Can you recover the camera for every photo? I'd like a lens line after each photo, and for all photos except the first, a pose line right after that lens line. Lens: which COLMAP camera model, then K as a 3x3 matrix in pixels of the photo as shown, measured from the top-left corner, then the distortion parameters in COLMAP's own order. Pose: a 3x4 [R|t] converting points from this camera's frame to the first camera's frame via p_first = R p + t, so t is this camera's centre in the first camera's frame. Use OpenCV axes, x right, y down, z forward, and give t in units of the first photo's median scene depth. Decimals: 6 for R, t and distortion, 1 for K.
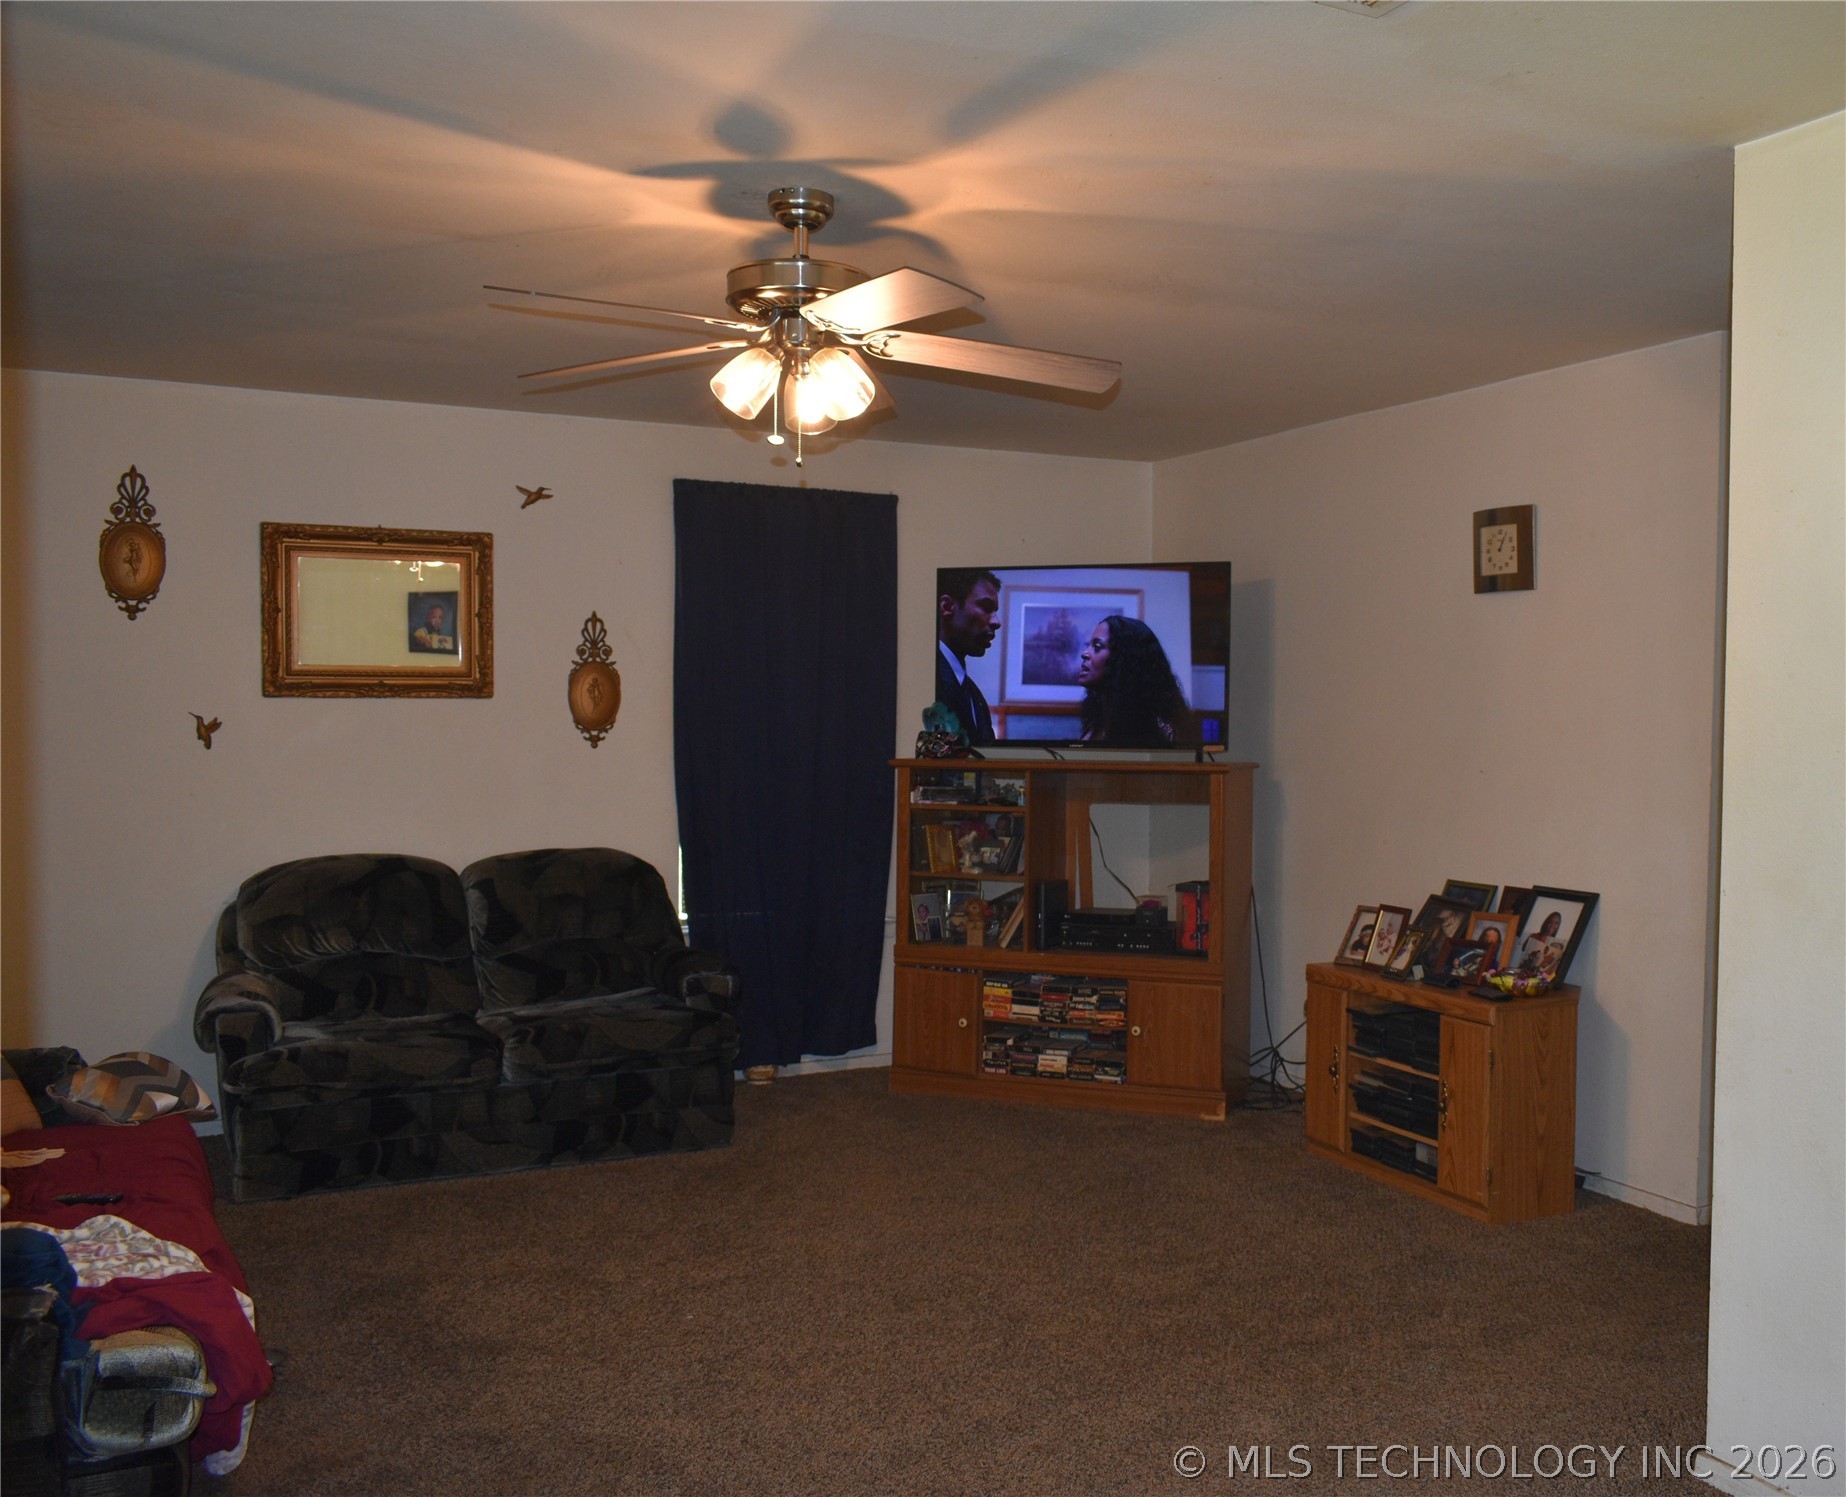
lens RADIAL K [[1702.0, 0, 1088.2], [0, 1702.0, 751.8], [0, 0, 1]] dist [-0.000913, -0.005991]
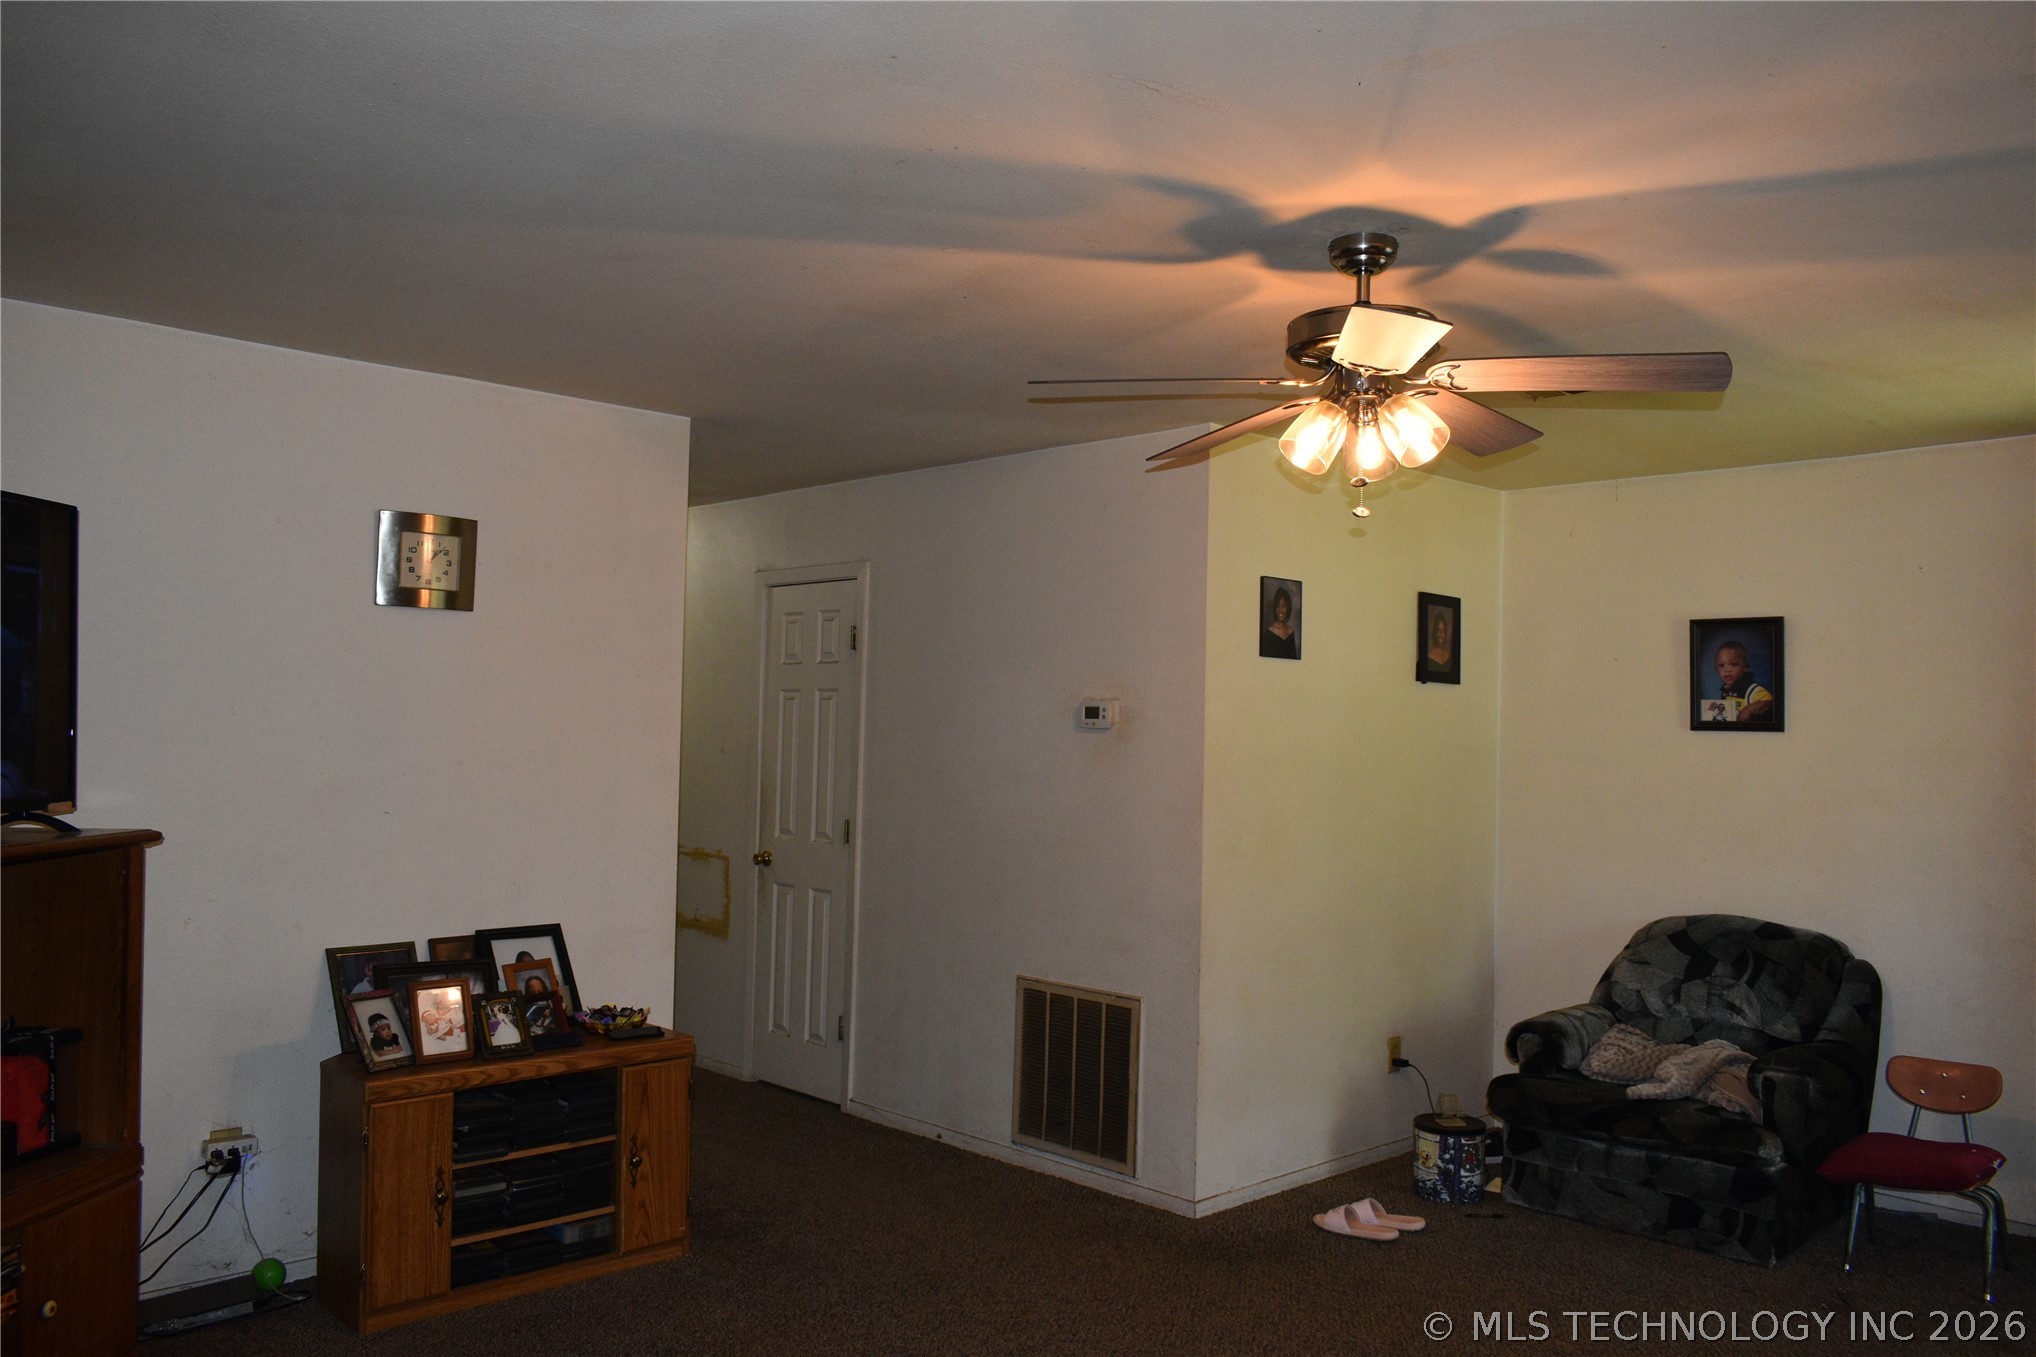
lens RADIAL K [[1577.5, 0, 1028.5], [0, 1577.5, 684.6], [0, 0, 1]] dist [-0.021669, 0.014367]
pose [[-0.255501, 0.017238, 0.966655, -0.680948], [0.008109, 0.999844, -0.015686, -0.041758], [-0.966775, 0.003831, -0.255601, 0.977693]]
